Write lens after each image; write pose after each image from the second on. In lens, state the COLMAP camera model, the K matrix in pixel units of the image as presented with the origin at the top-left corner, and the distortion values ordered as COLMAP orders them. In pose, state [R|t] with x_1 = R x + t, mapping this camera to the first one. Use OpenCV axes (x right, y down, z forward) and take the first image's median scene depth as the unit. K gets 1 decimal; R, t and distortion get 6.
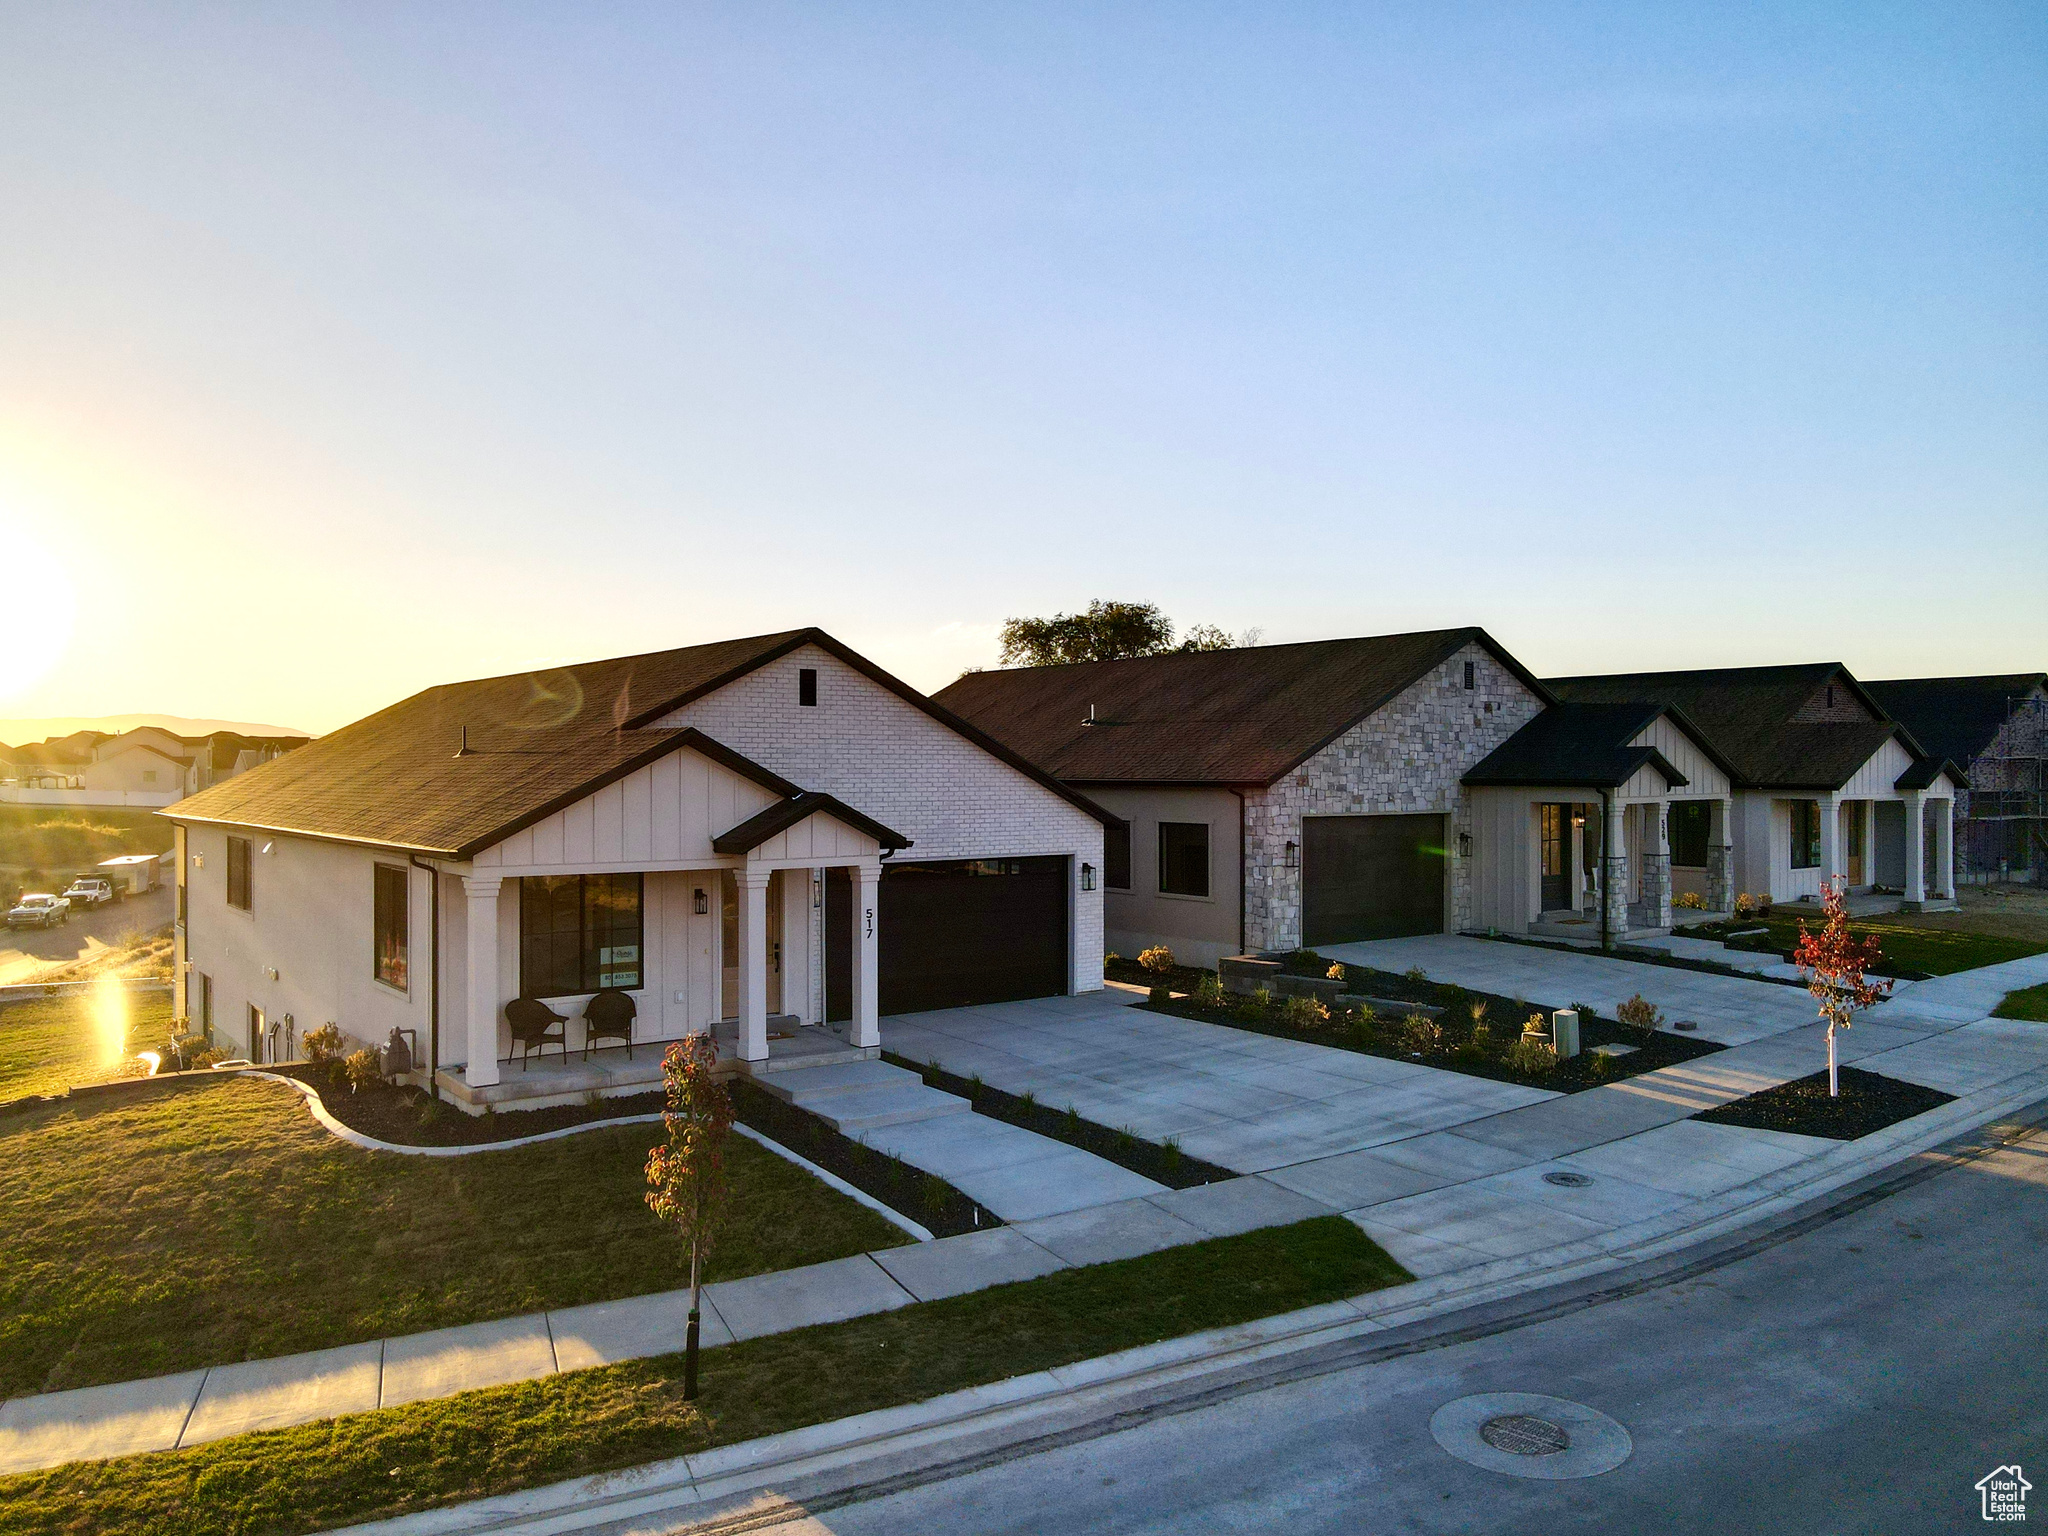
lens RADIAL K [[1502.6, 0, 1028.3], [0, 1502.6, 773.3], [0, 0, 1]] dist [0.002805, 0.021352]
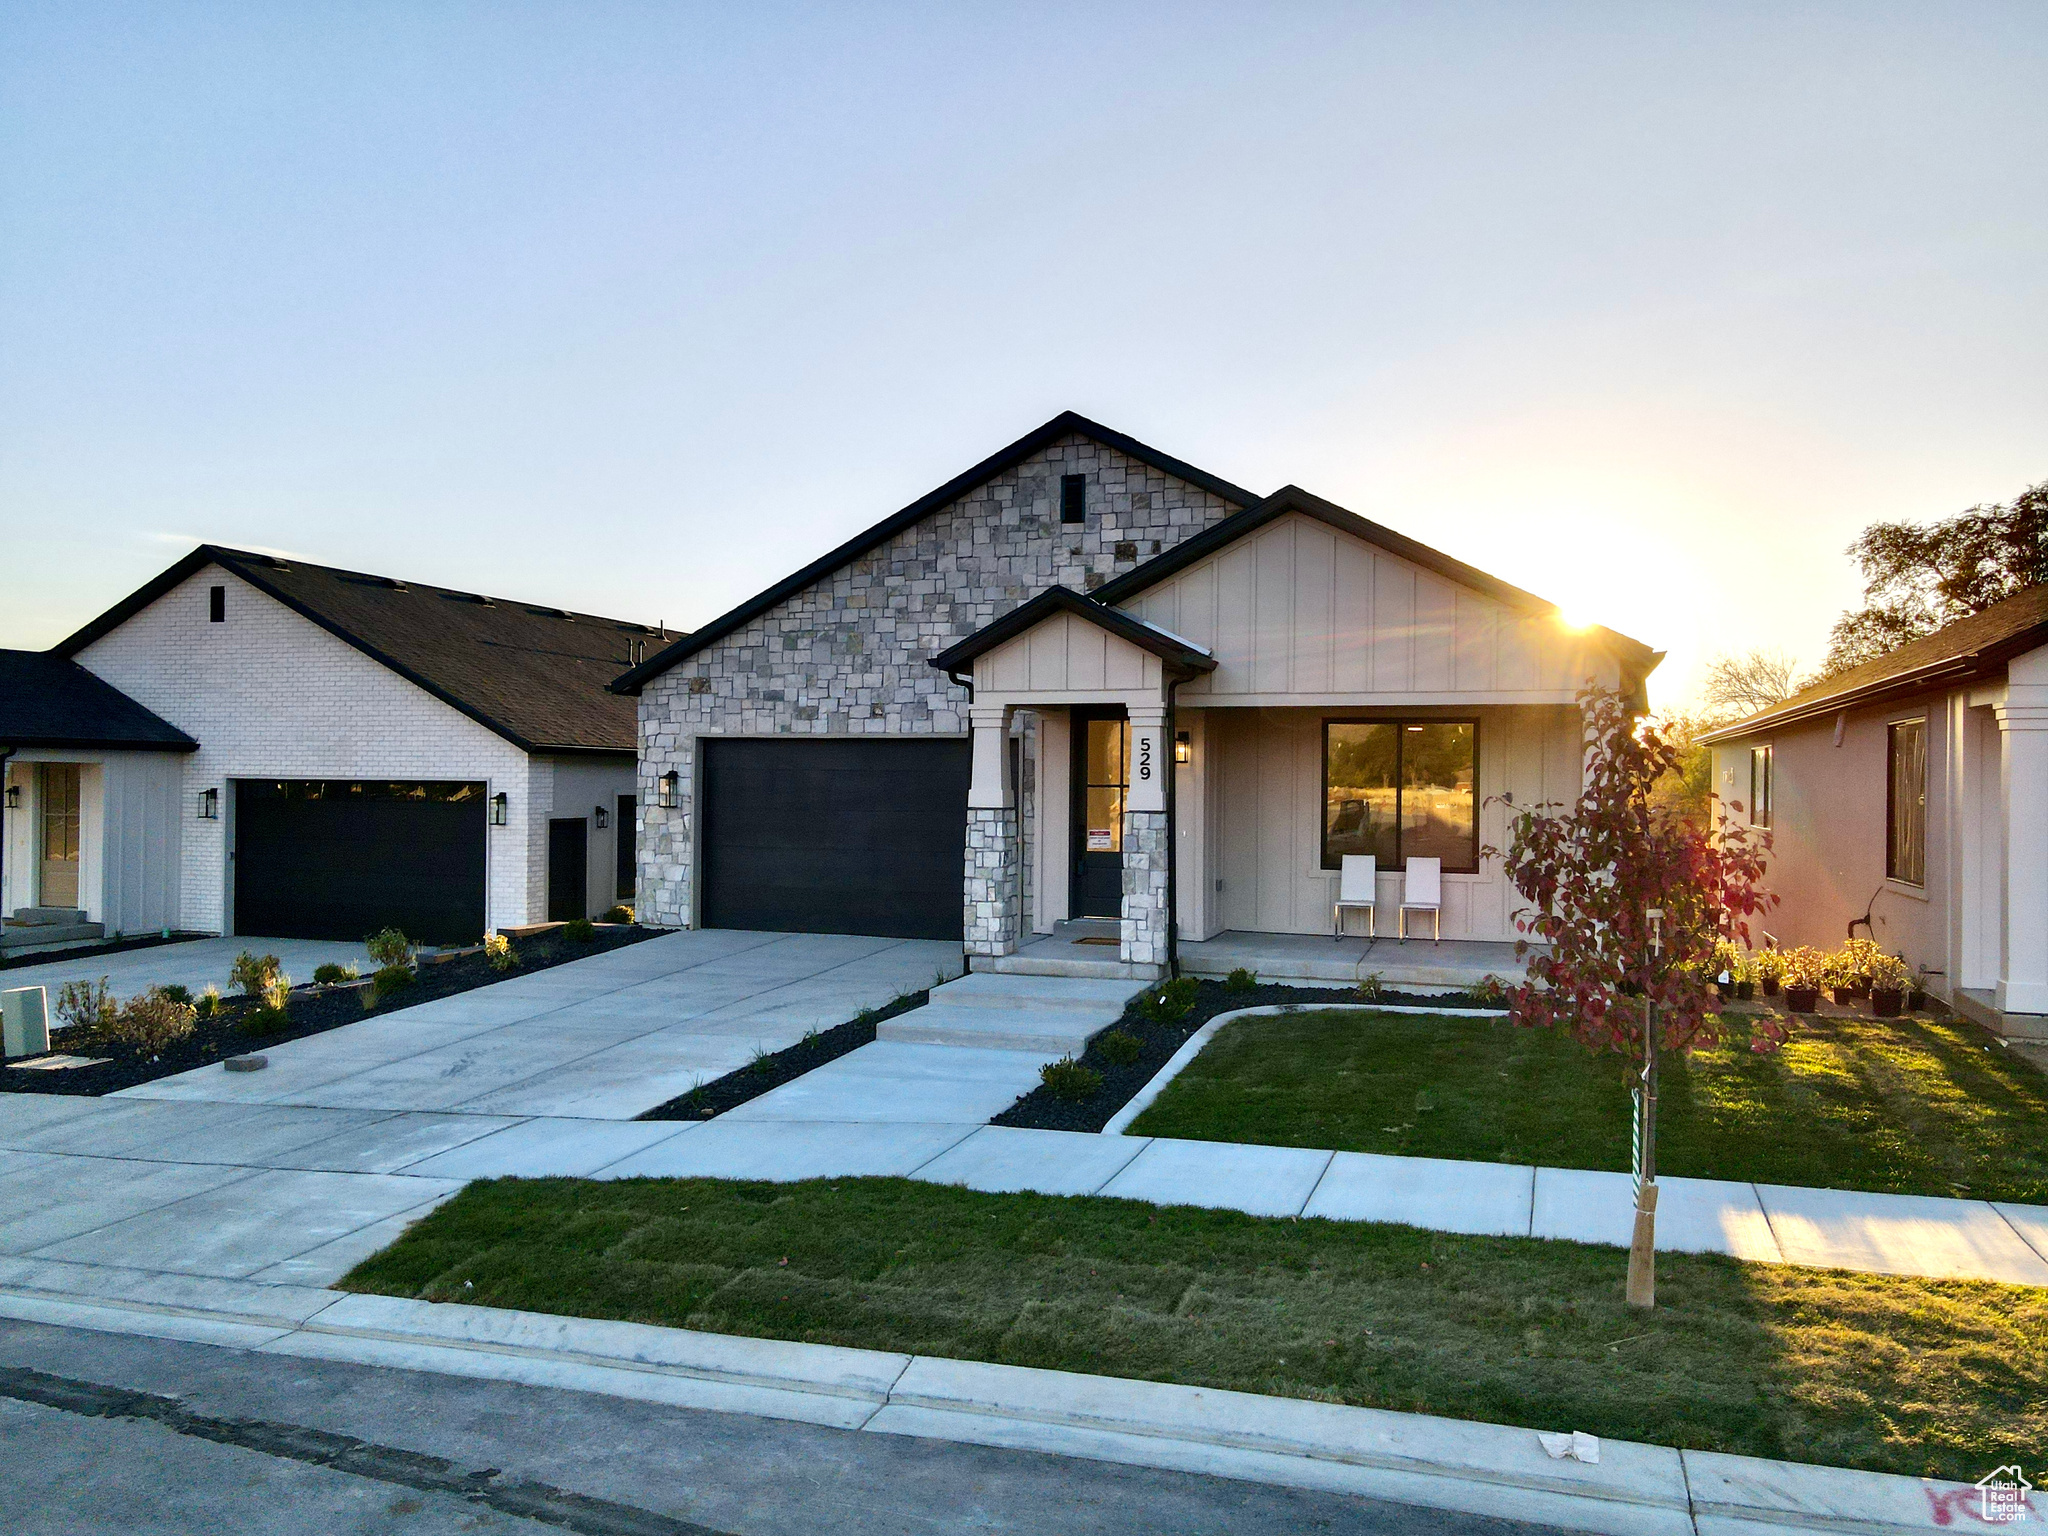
lens RADIAL K [[1502.6, 0, 1019.3], [0, 1502.6, 781.3], [0, 0, 1]] dist [0.002805, 0.021352]
pose [[0.550606, 0.006853, -0.834737, 0.828434], [-0.012211, 0.999925, 0.000154, 0.046476], [0.834676, 0.010108, 0.550649, 0.728239]]
